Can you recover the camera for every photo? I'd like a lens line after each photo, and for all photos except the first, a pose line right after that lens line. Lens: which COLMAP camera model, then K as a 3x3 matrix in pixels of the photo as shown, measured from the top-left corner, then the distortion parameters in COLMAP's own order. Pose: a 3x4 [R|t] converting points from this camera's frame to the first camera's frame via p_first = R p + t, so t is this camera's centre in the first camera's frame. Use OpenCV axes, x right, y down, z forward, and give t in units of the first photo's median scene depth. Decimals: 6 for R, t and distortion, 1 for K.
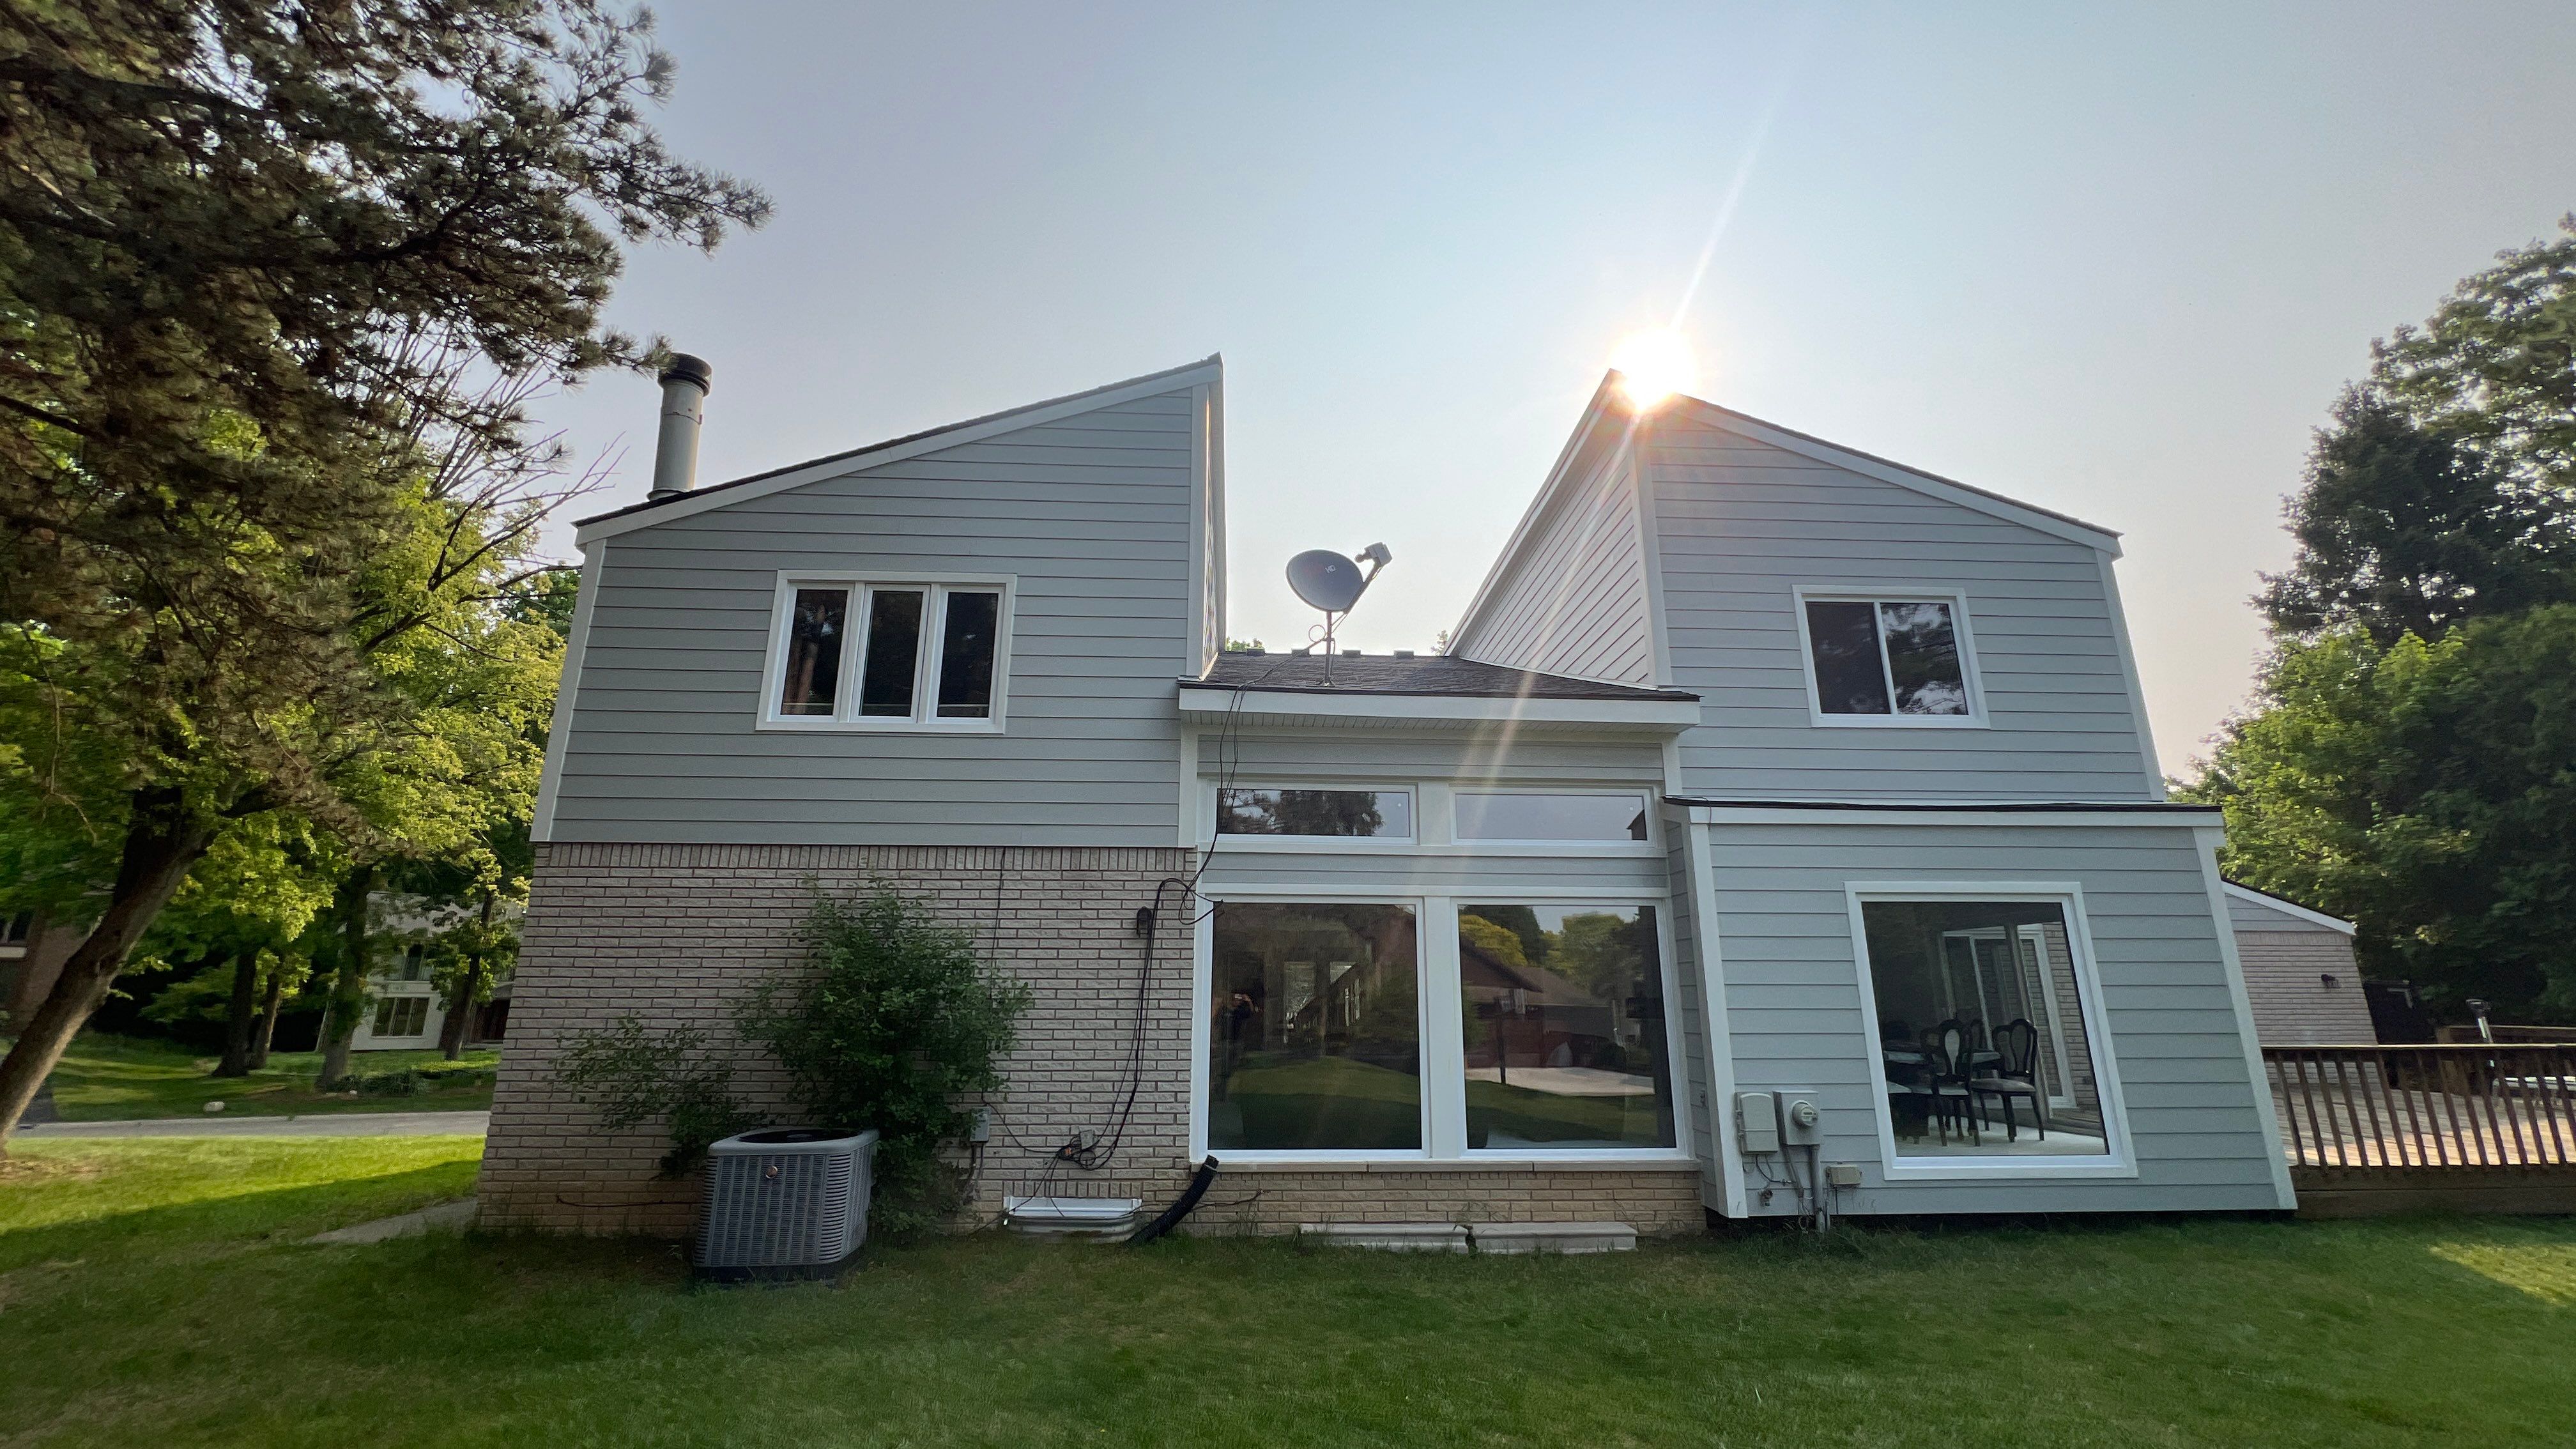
lens RADIAL K [[1055.1, 0, 1277.6], [0, 1055.1, 716.8], [0, 0, 1]] dist [-0.003256, -0.000152]
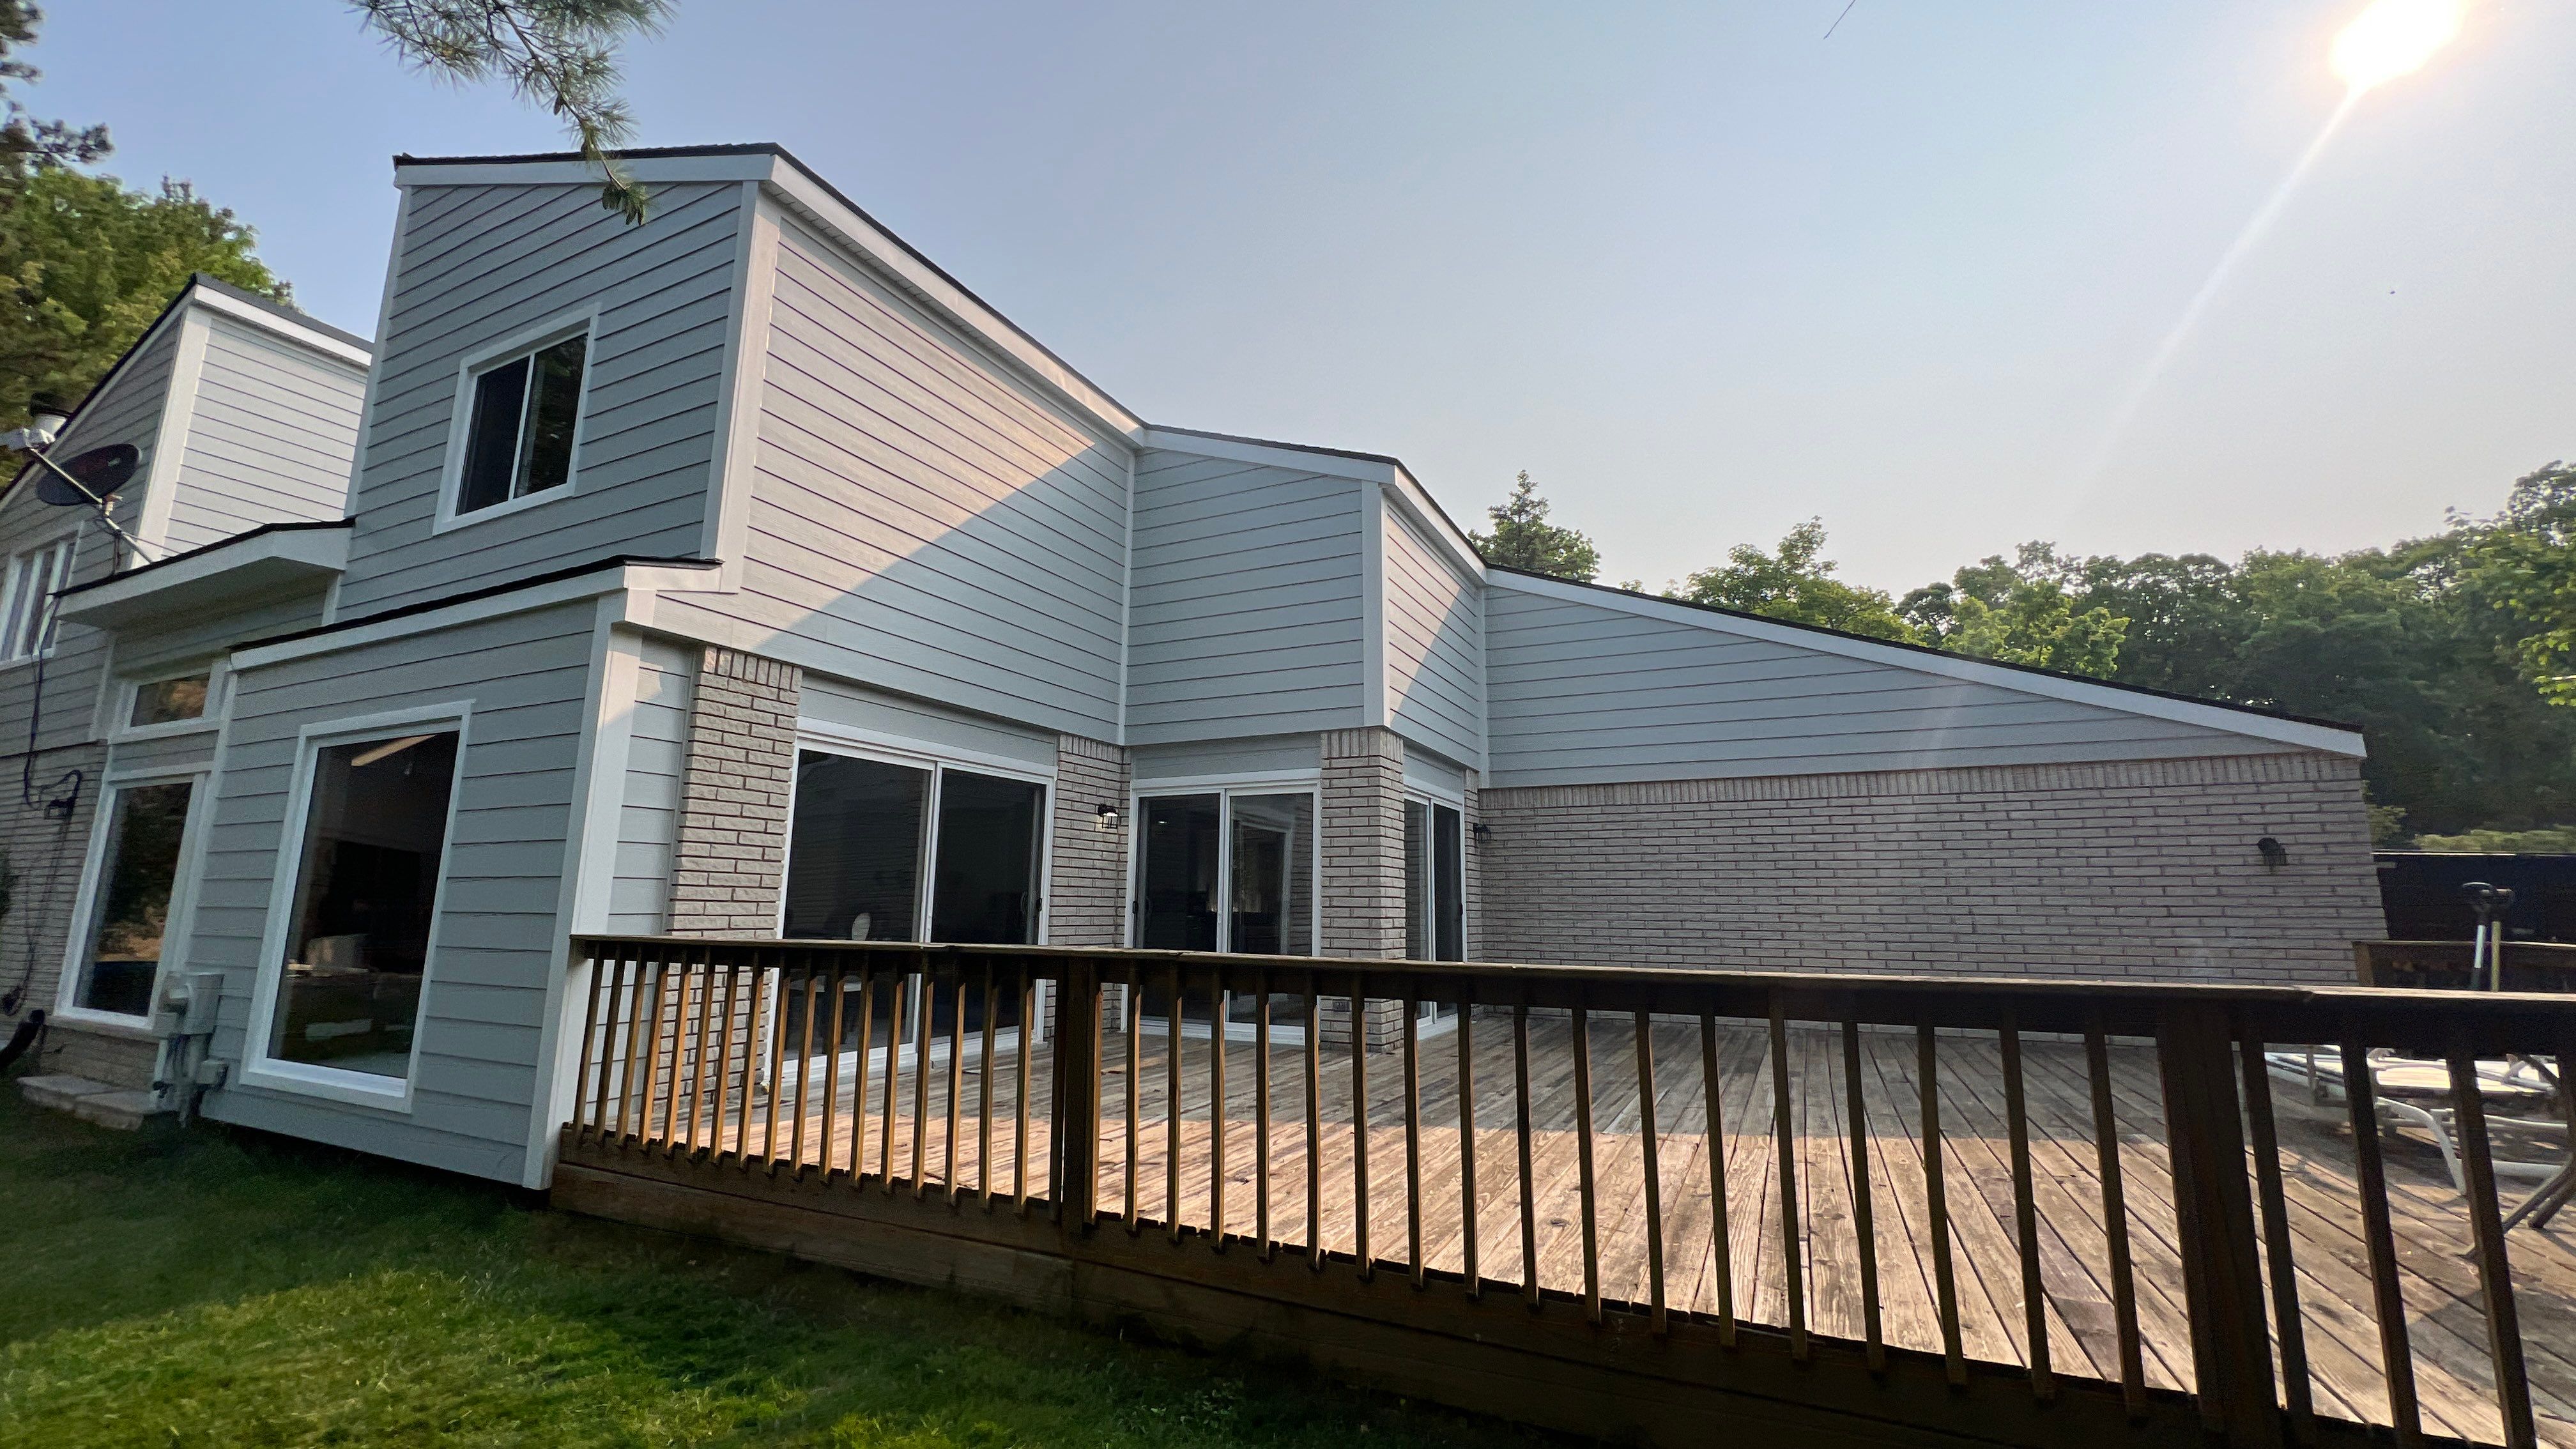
lens RADIAL K [[1055.1, 0, 1283.3], [0, 1055.1, 717.7], [0, 0, 1]] dist [-0.003256, -0.000152]
pose [[0.878994, -0.077984, -0.470412, 1.591305], [0.118674, 0.991272, 0.057418, 0.195085], [0.461828, -0.106296, 0.880577, 0.648610]]
